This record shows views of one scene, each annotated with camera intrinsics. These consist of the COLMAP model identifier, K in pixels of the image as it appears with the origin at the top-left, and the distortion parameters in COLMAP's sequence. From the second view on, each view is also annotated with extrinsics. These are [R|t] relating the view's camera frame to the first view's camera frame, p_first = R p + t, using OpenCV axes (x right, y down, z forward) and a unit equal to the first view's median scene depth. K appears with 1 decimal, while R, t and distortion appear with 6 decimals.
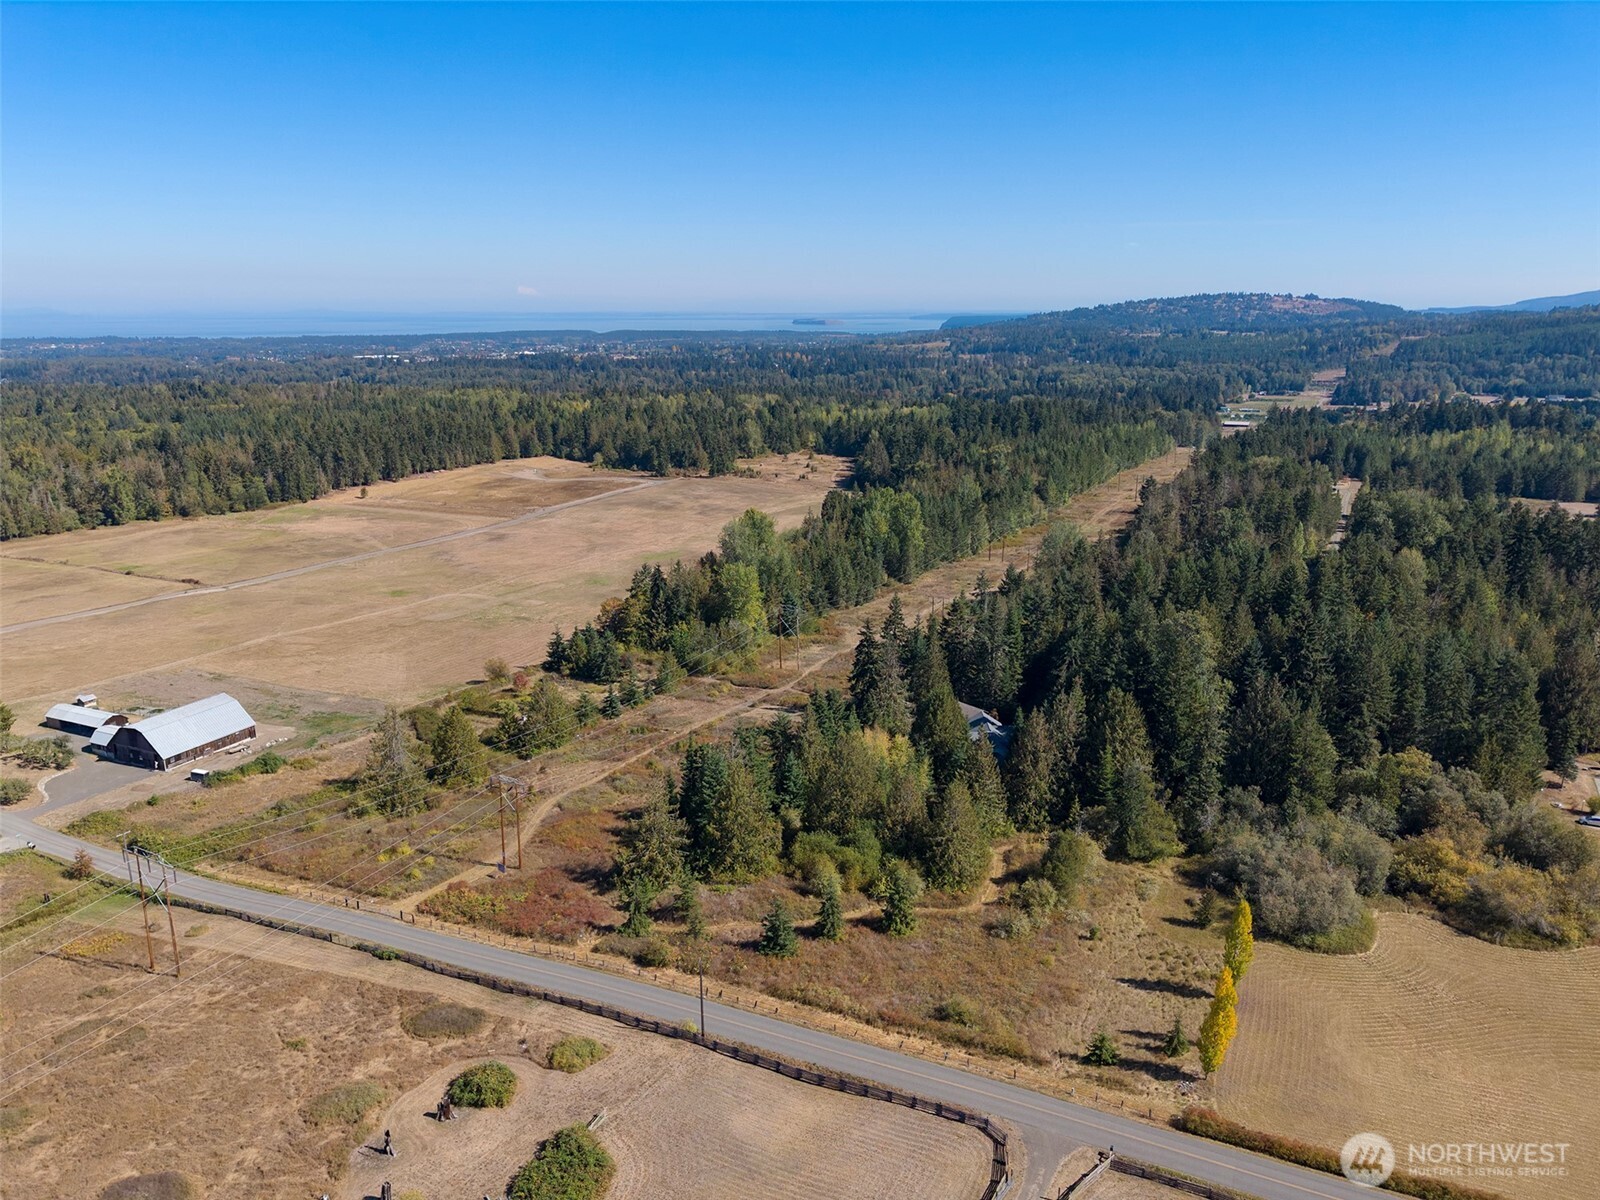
lens RADIAL K [[1133.2, 0, 804.5], [0, 1133.2, 664.1], [0, 0, 1]] dist [0.062379, -0.088675]
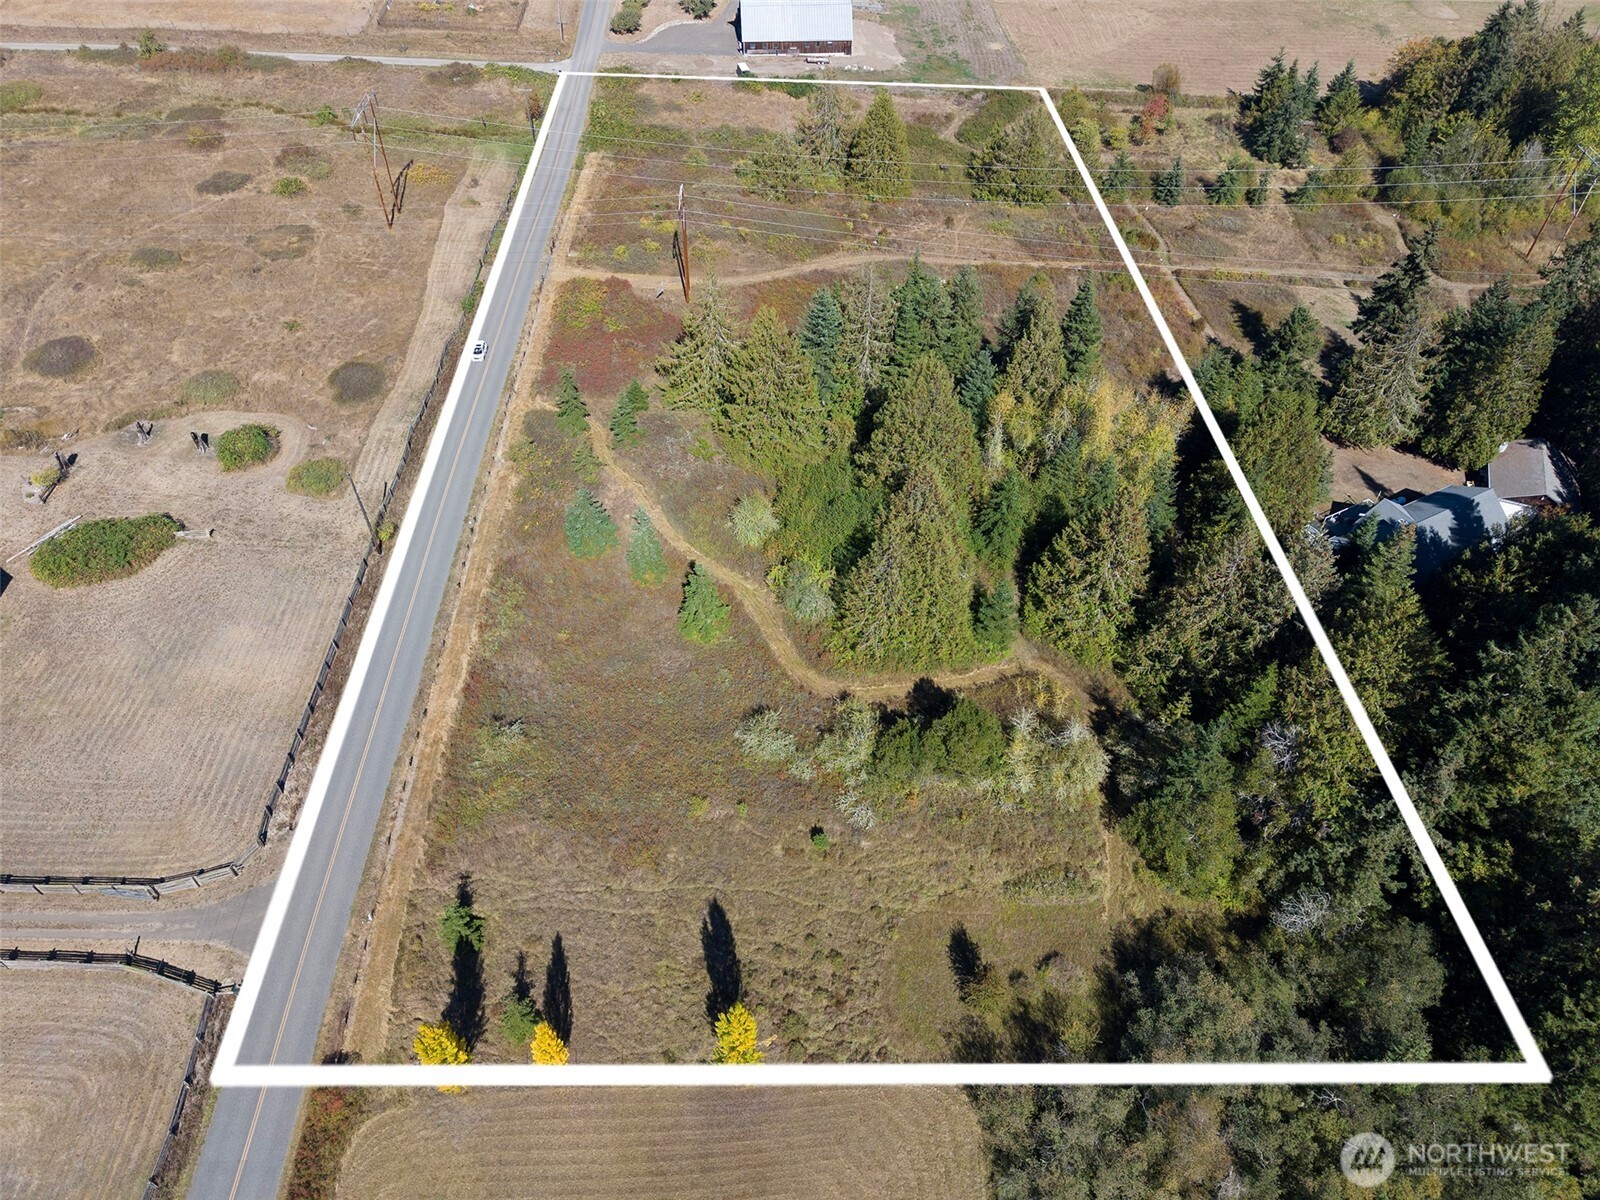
lens RADIAL K [[1056.6, 0, 800.0], [0, 1056.6, 600.0], [0, 0, 1]] dist [0.050033, -0.063483]
pose [[0.481517, 0.652481, -0.585158, 0.317159], [-0.269107, 0.745473, 0.609797, -0.129512], [0.834100, -0.136158, 0.534545, 0.452282]]
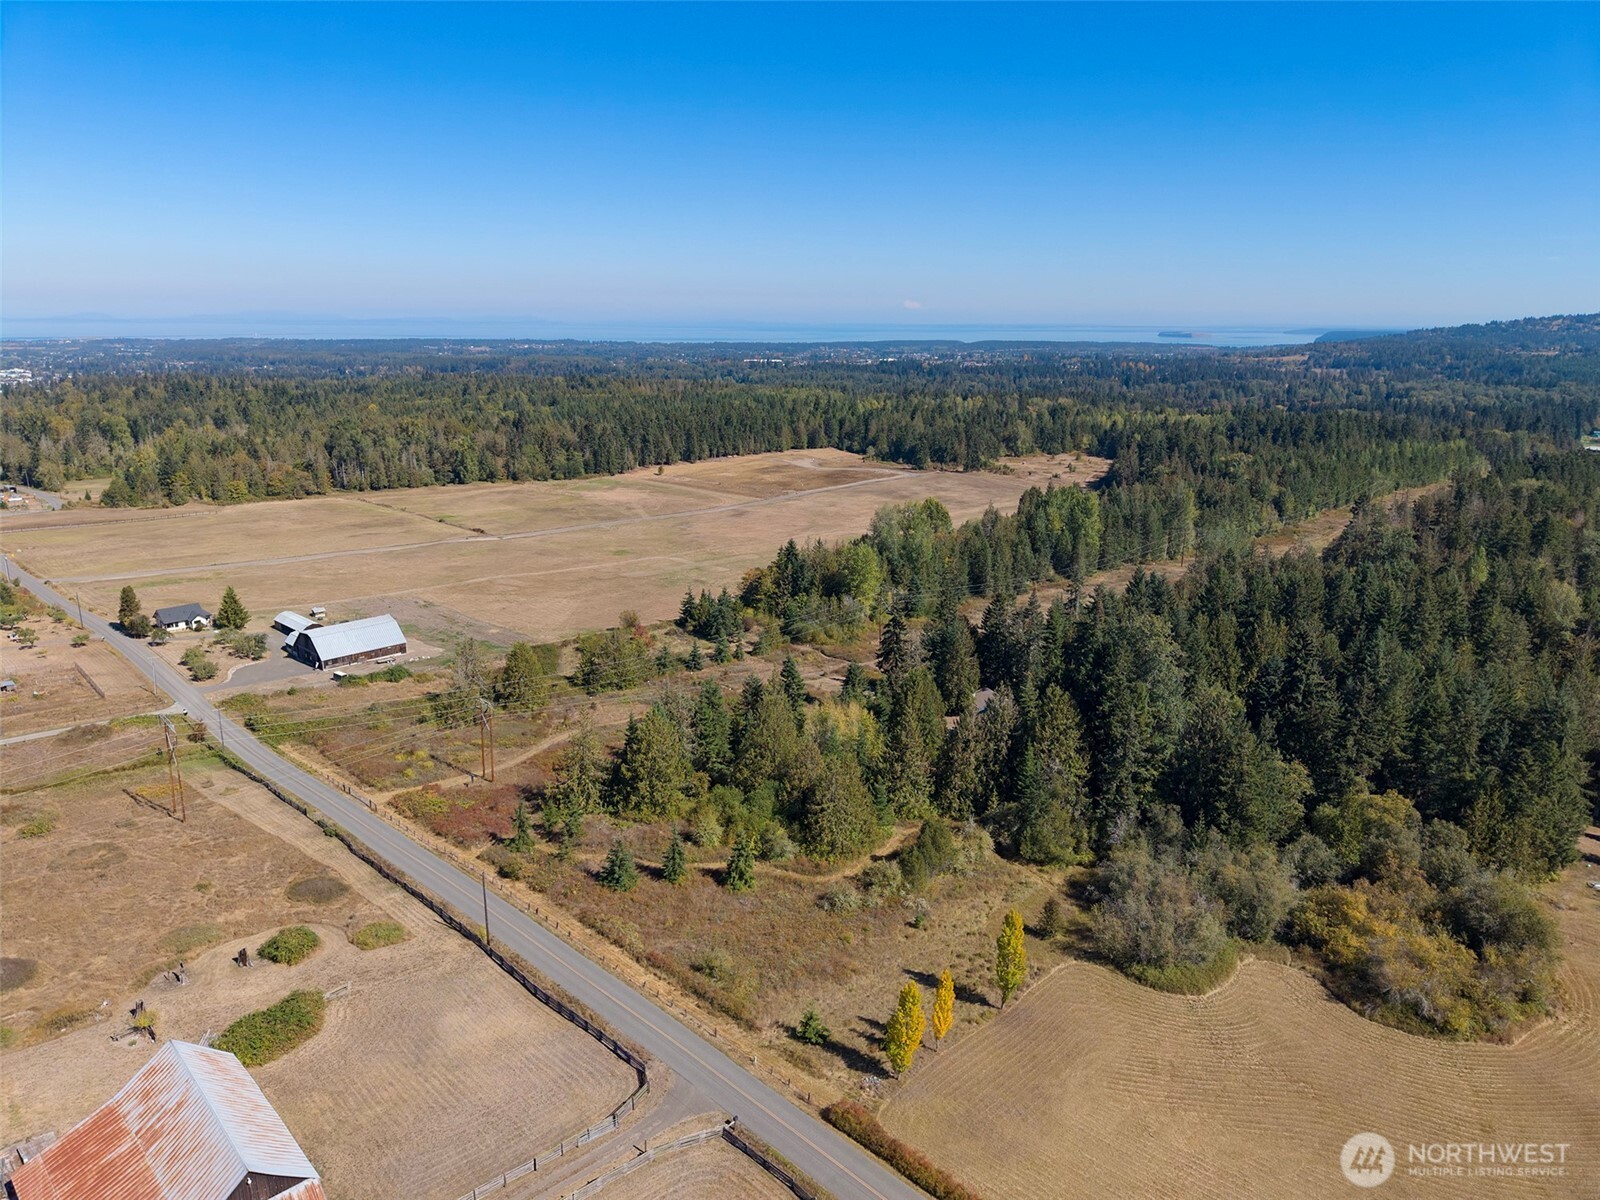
lens RADIAL K [[1056.6, 0, 800.0], [0, 1056.6, 600.0], [0, 0, 1]] dist [0.050033, -0.063483]
pose [[0.948955, 0.090069, -0.302277, 0.262415], [-0.103560, 0.994204, -0.028871, -0.002689], [0.297924, 0.058701, 0.952783, 0.048532]]
